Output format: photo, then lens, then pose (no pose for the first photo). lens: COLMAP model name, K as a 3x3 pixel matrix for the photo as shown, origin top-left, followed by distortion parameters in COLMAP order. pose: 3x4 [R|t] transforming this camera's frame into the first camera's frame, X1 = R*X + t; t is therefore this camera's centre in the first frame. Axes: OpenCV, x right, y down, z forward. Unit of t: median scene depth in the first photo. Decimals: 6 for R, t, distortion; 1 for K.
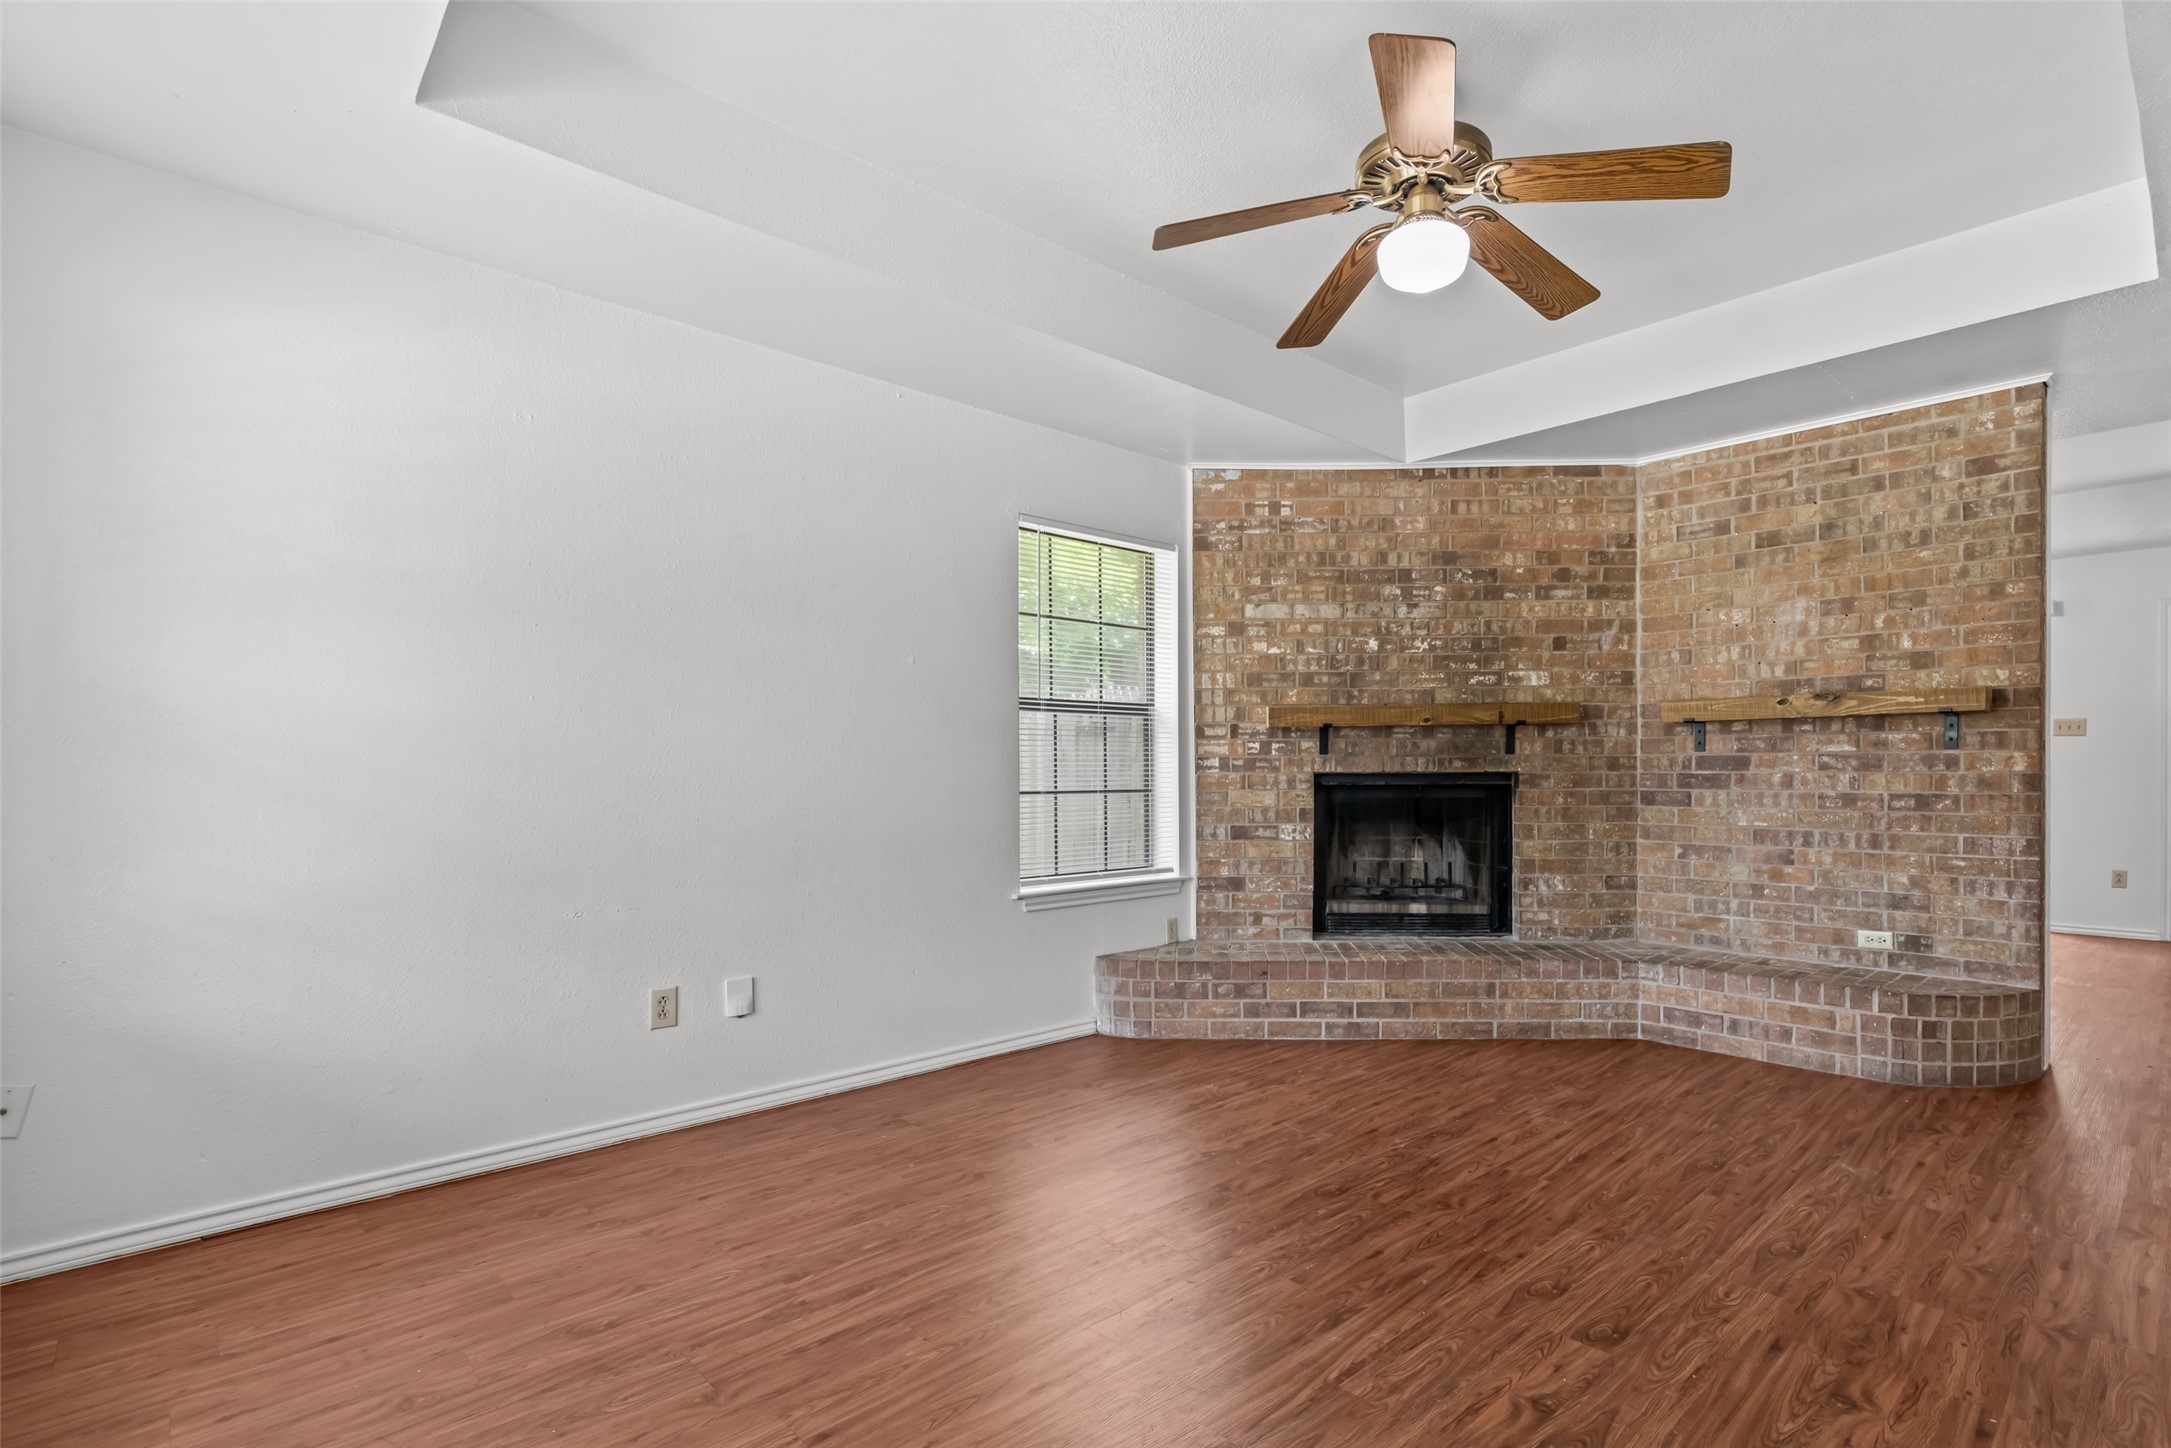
lens RADIAL K [[1038.1, 0, 1166.1], [0, 1038.1, 780.8], [0, 0, 1]] dist [-0.013253, 0.003559]
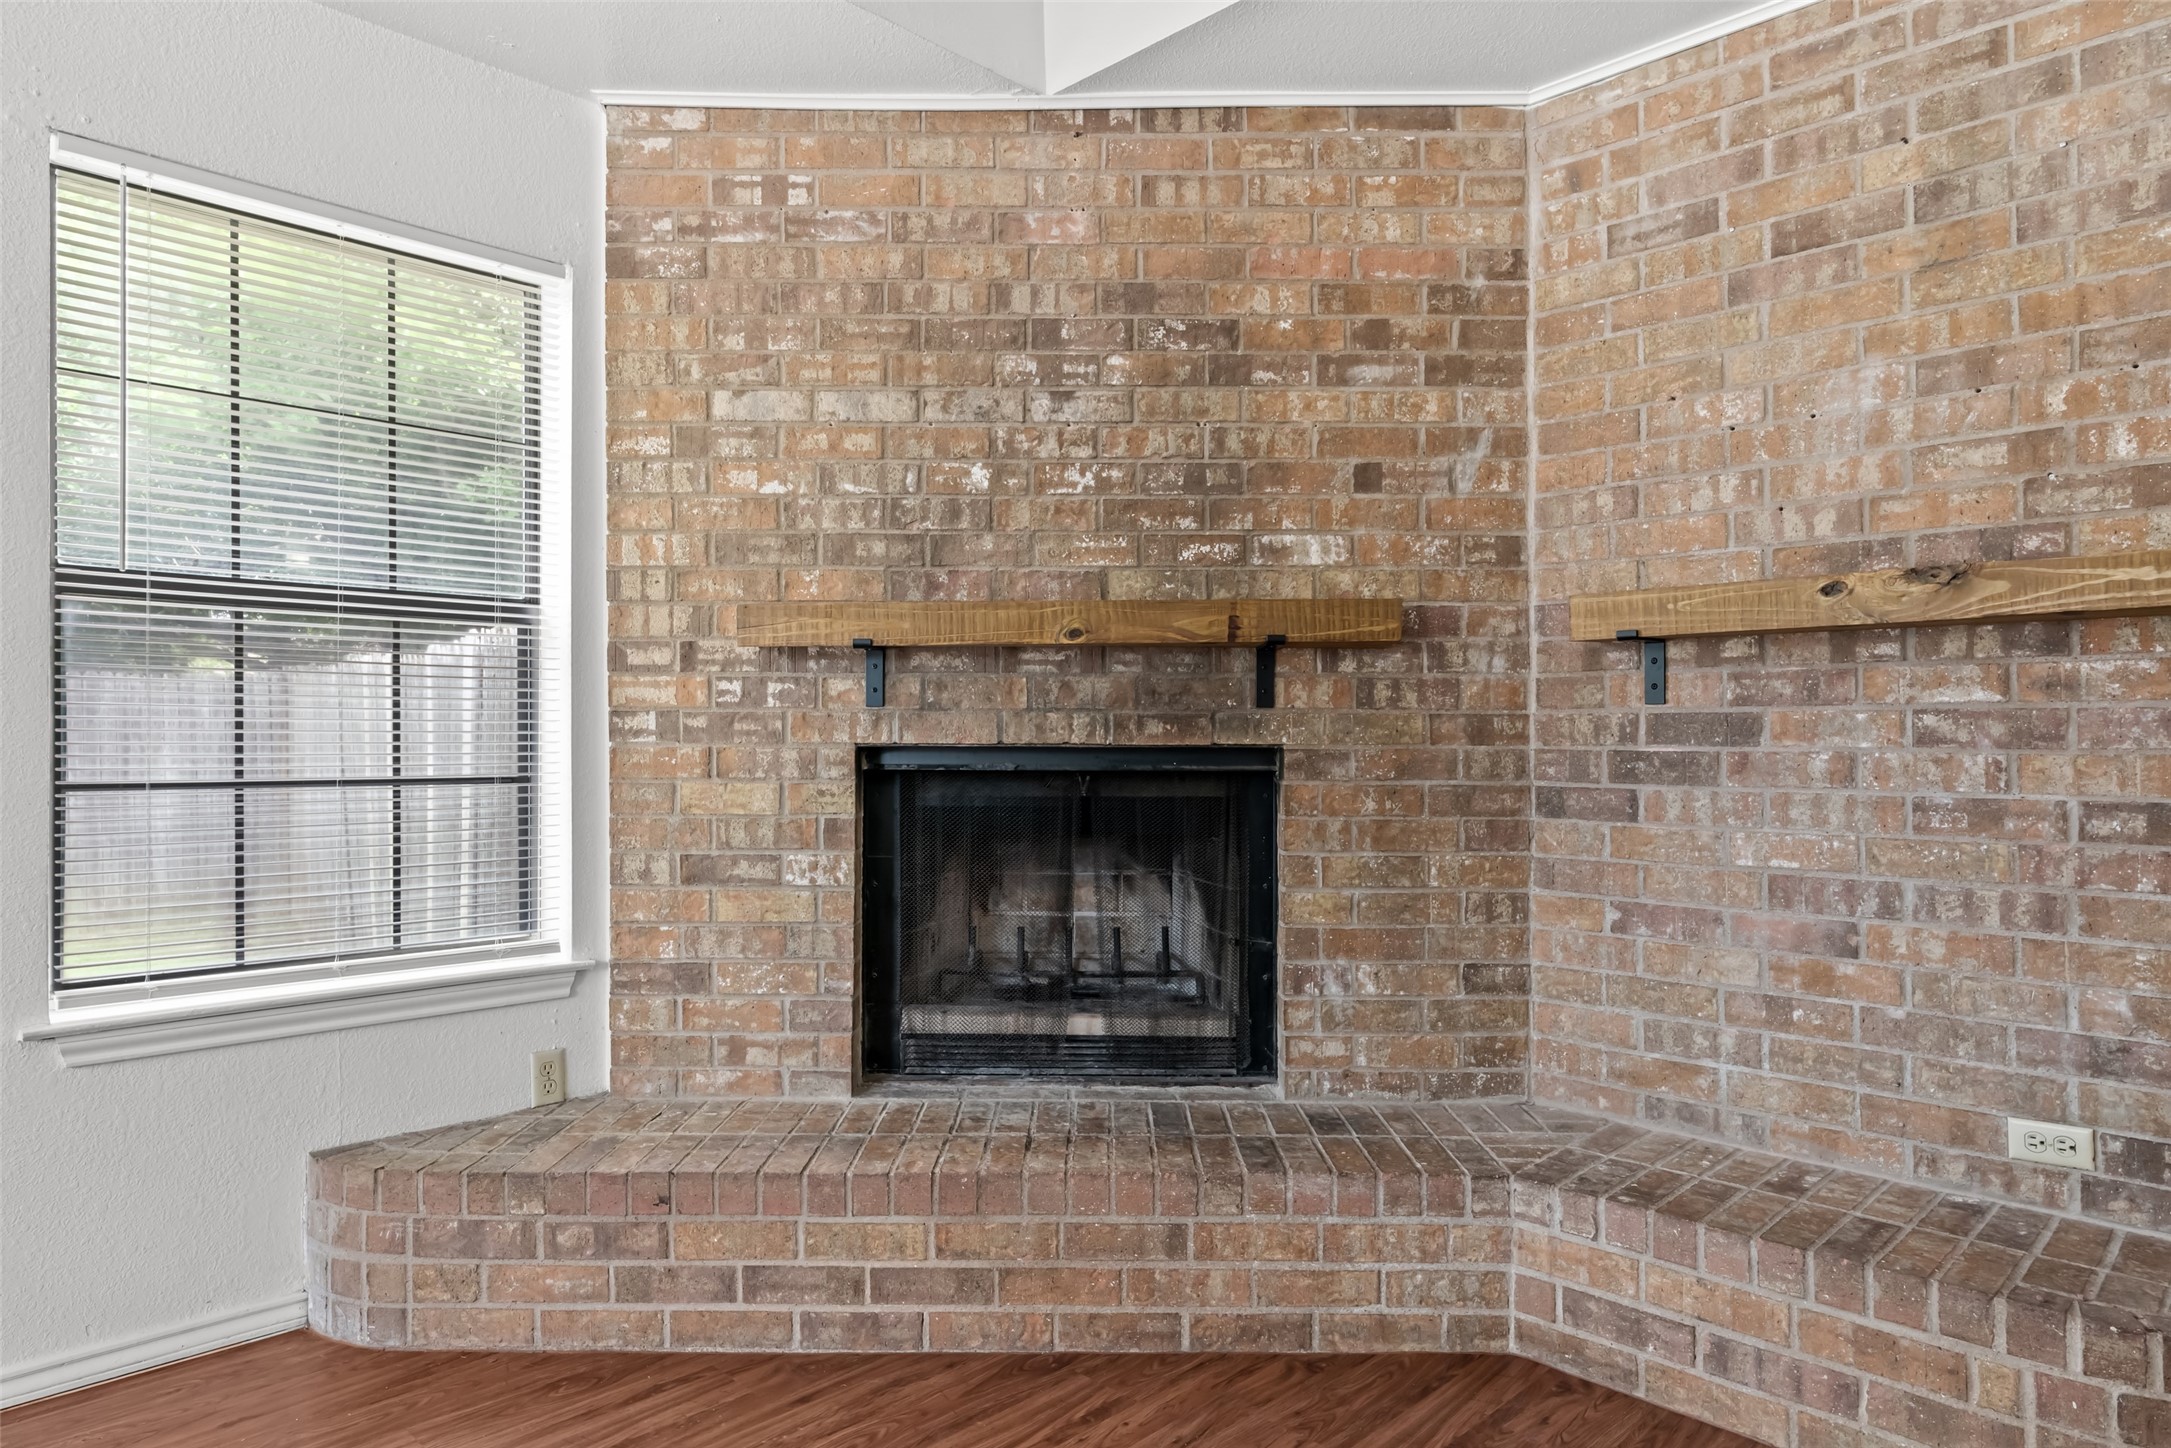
lens RADIAL K [[1299.7, 0, 1090.3], [0, 1299.7, 733.0], [0, 0, 1]] dist [-0.005165, 0.004888]
pose [[0.999777, 0.006090, 0.020200, 0.250238], [-0.005773, 0.999860, -0.015675, -0.004637], [-0.020293, 0.015555, 0.999673, 0.421767]]
